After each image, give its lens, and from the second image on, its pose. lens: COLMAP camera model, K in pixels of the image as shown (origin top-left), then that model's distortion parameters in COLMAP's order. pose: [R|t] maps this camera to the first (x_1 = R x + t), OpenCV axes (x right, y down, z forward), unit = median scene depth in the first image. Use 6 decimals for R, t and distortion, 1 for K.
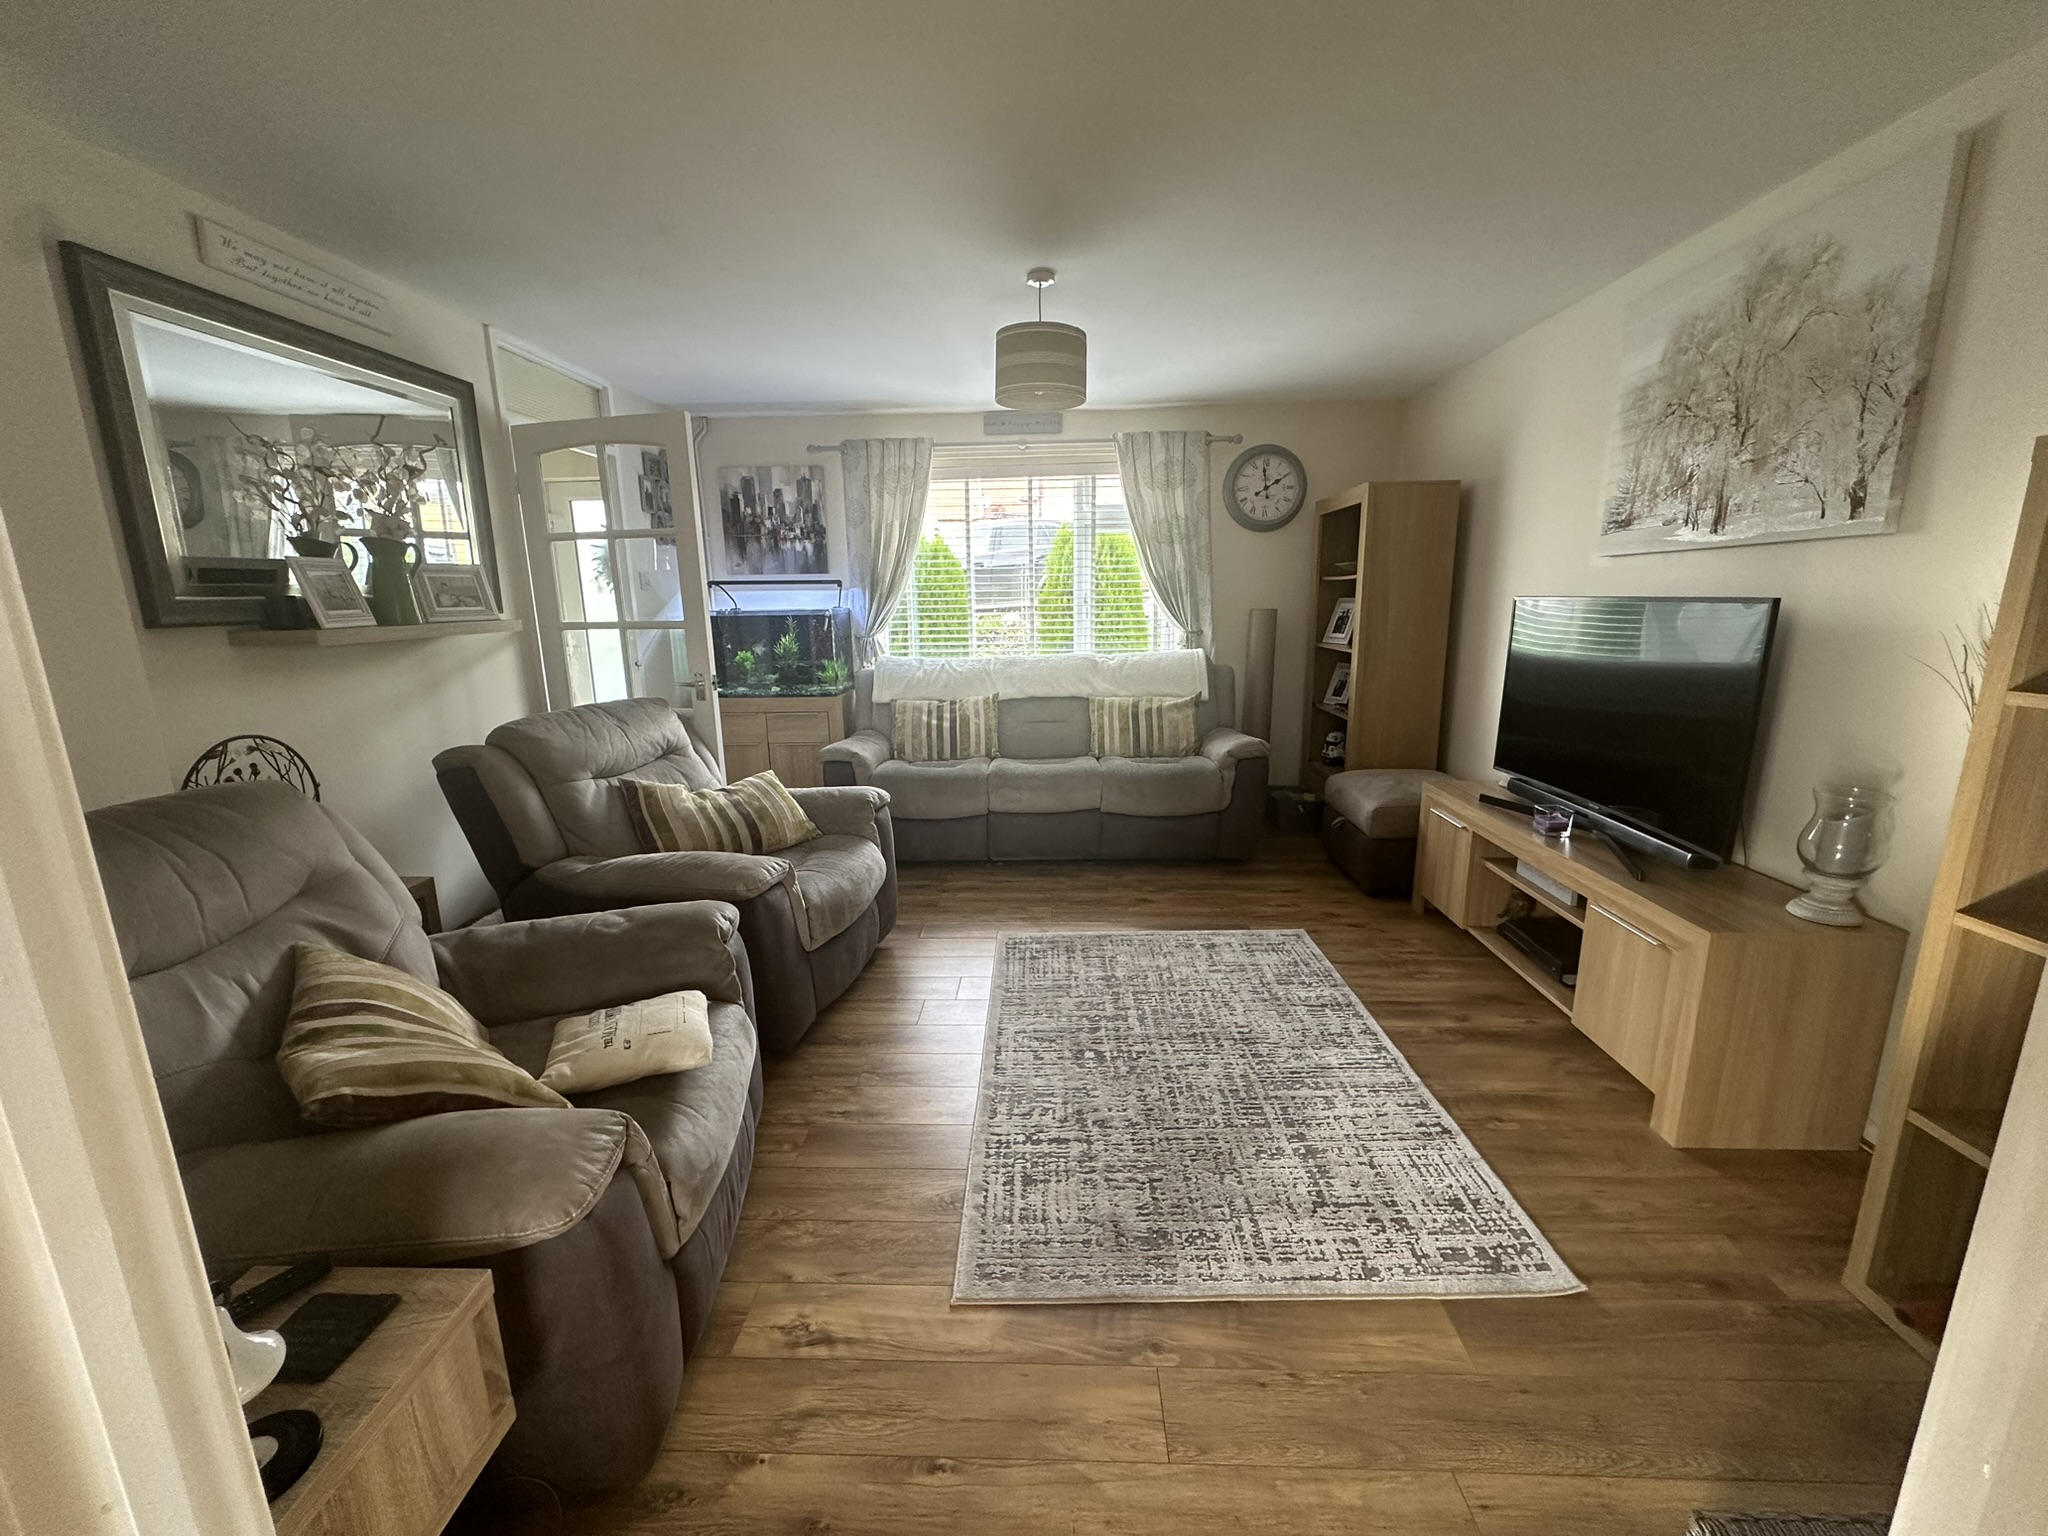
lens RADIAL K [[810.9, 0, 1027.5], [0, 810.9, 769.0], [0, 0, 1]] dist [-0.001284, 0.000458]
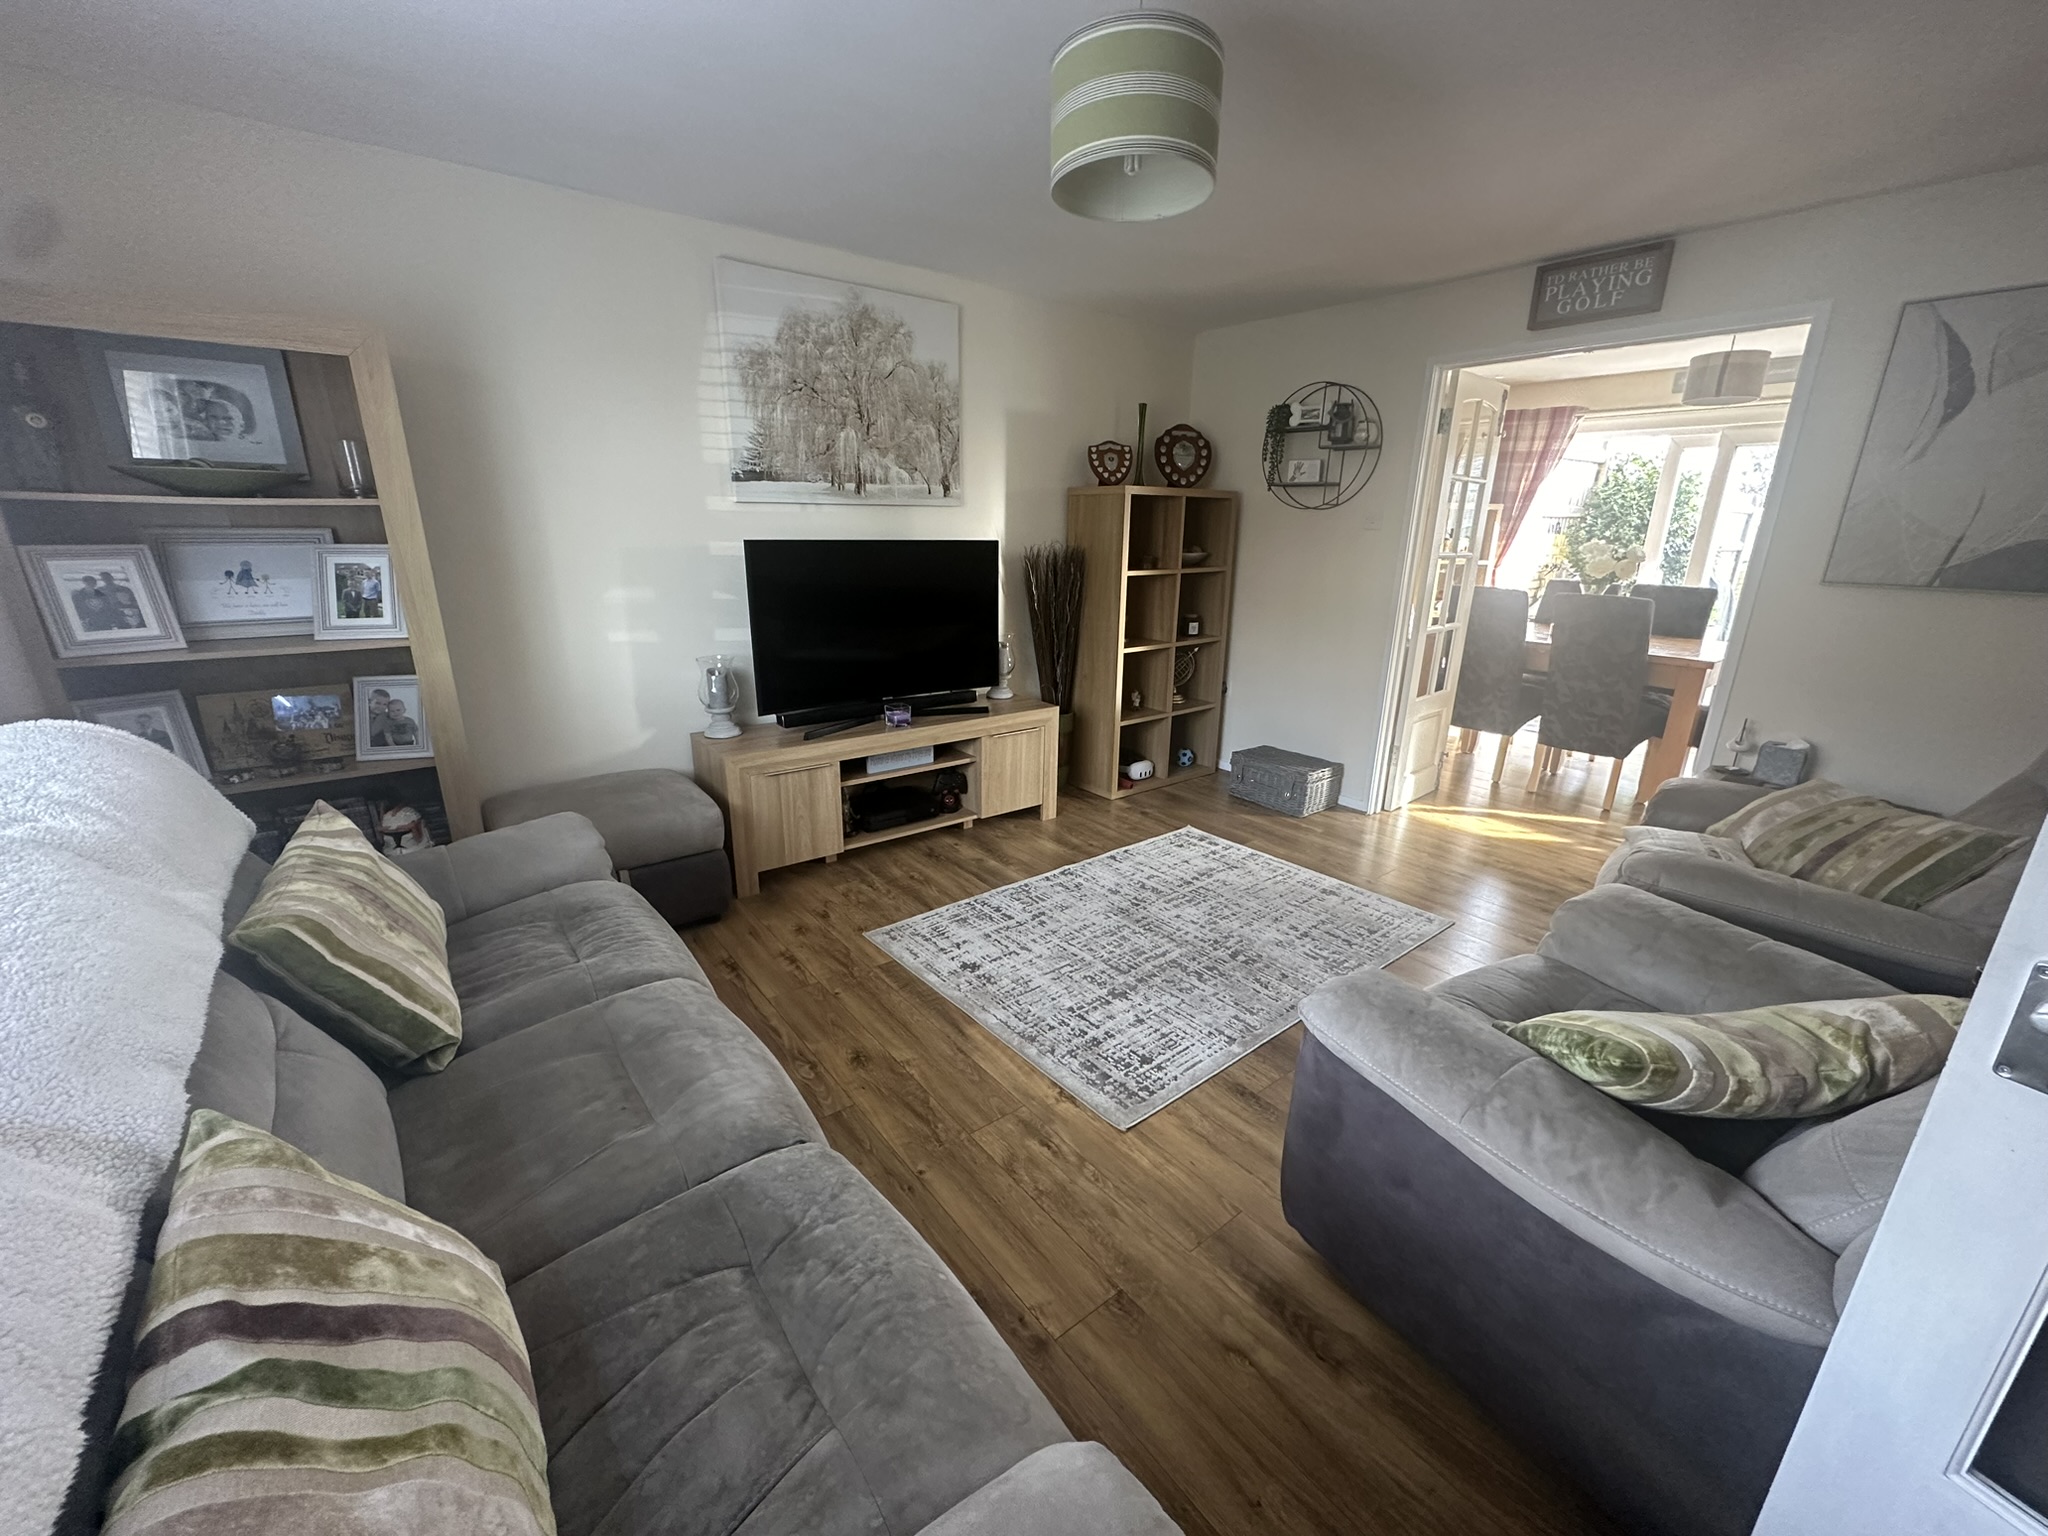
lens RADIAL K [[810.9, 0, 1022.3], [0, 810.9, 767.4], [0, 0, 1]] dist [-0.001284, 0.000458]
pose [[-0.644341, -0.217140, 0.733263, -0.182569], [0.155266, 0.901726, 0.403464, -0.142838], [-0.748810, 0.373819, -0.547305, 0.643458]]
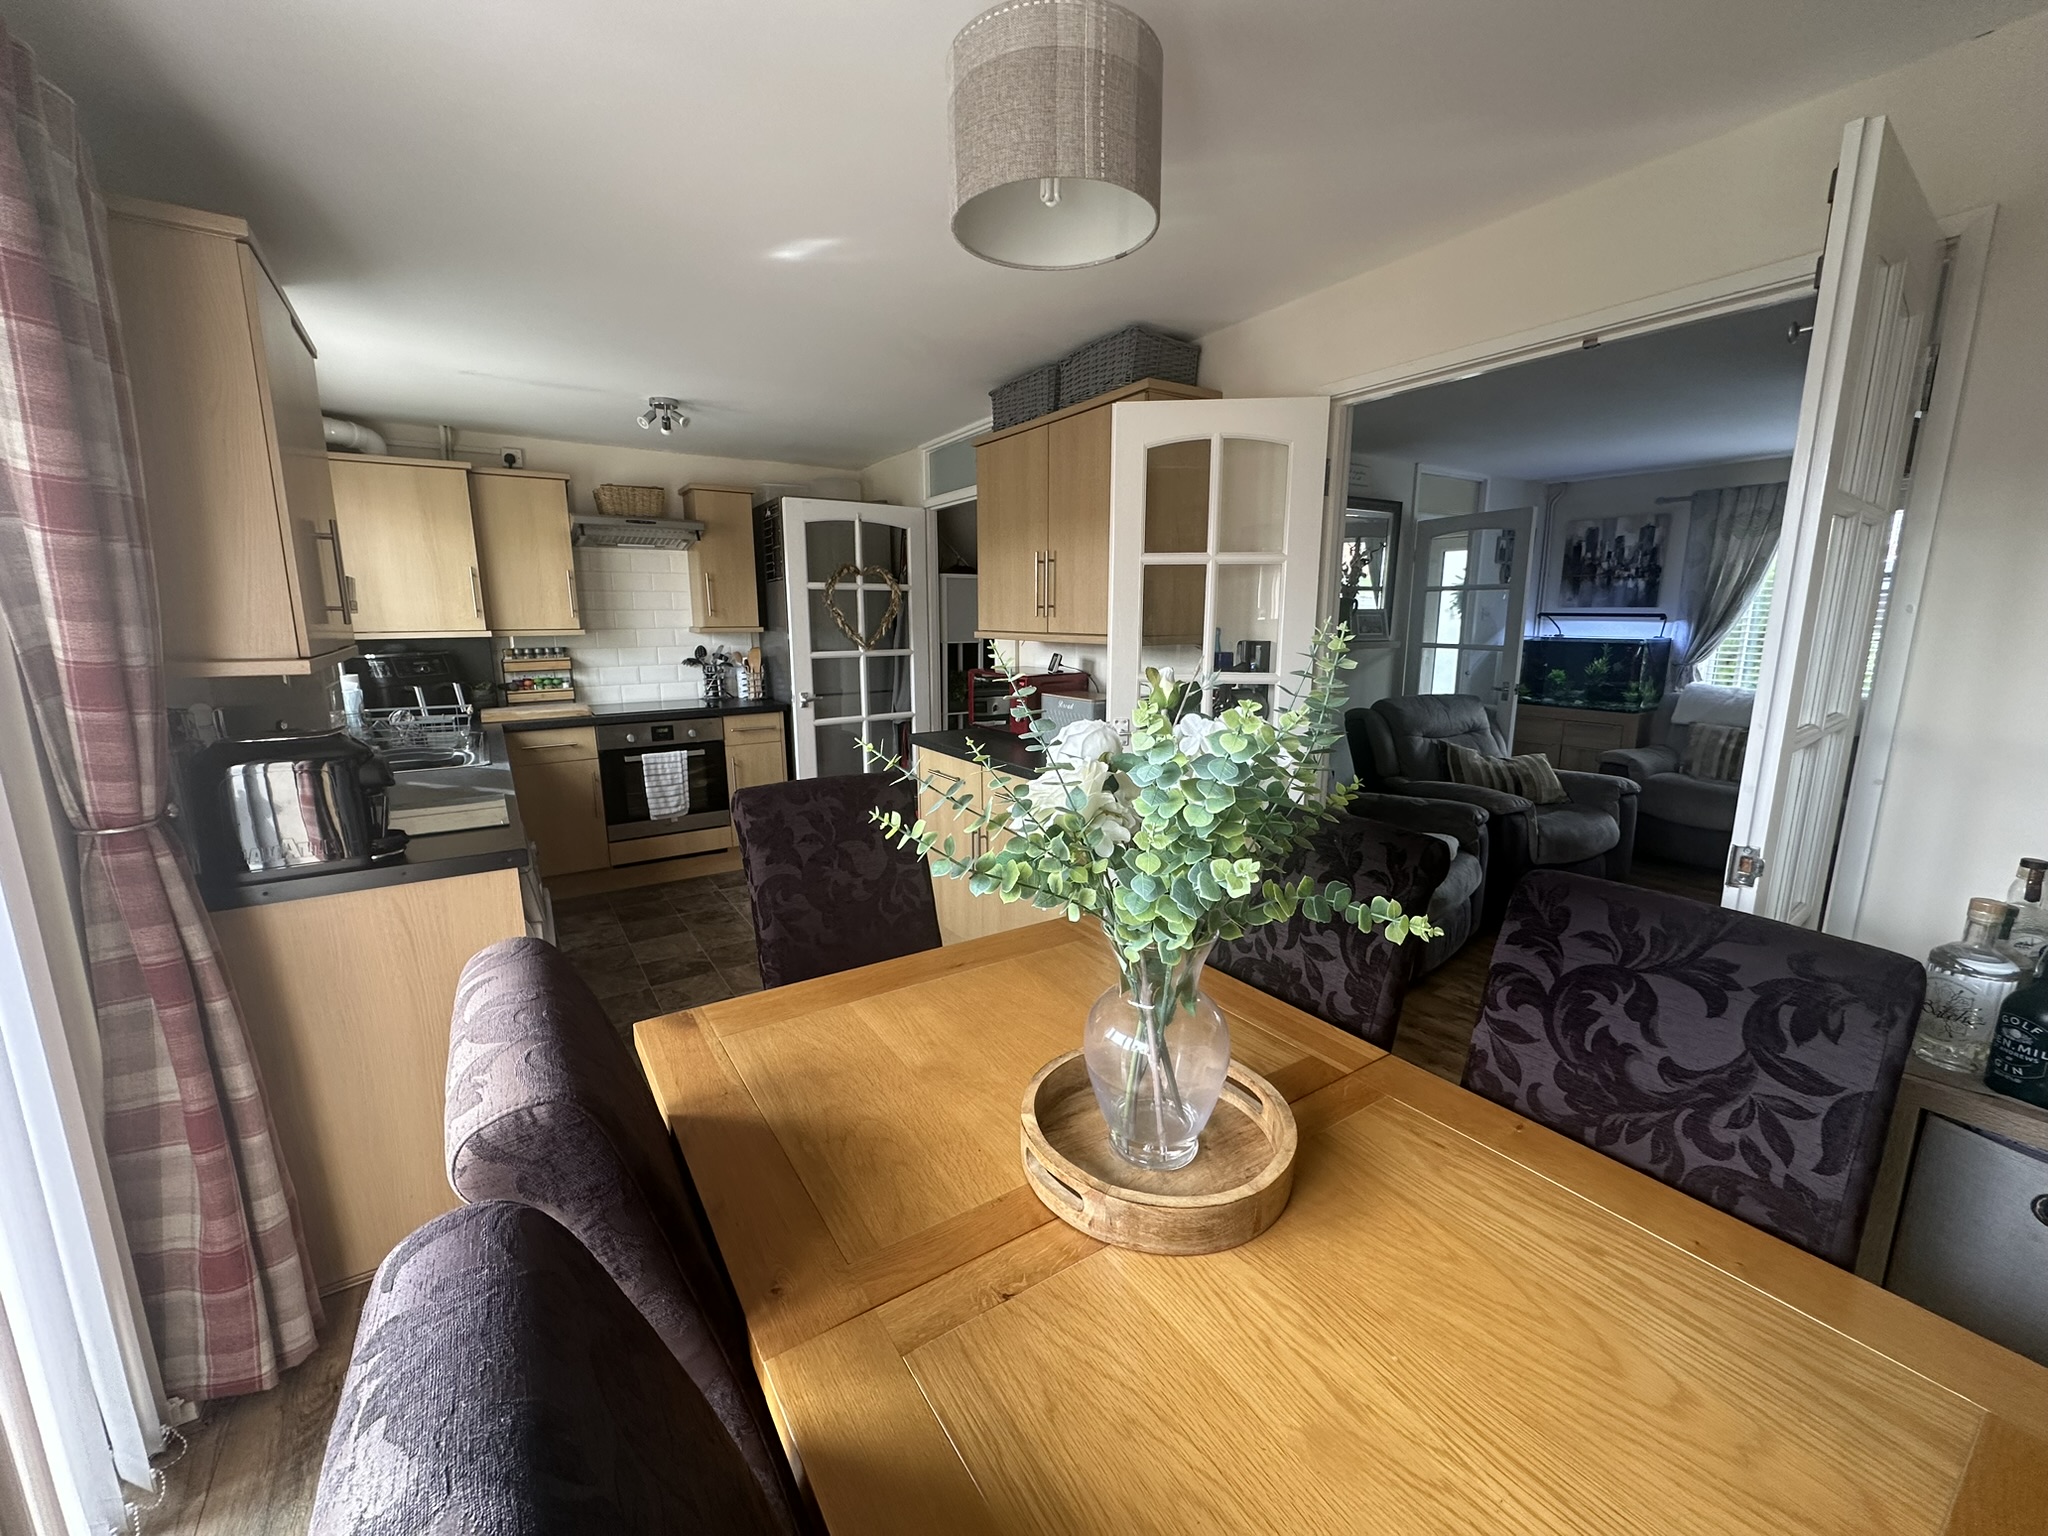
lens RADIAL K [[810.9, 0, 1017.4], [0, 810.9, 767.5], [0, 0, 1]] dist [-0.001284, 0.000458]
pose [[0.574437, 0.166732, -0.801388, 0.273348], [-0.177770, 0.981079, 0.076691, 0.074605], [0.799012, 0.098408, 0.593208, -0.534265]]
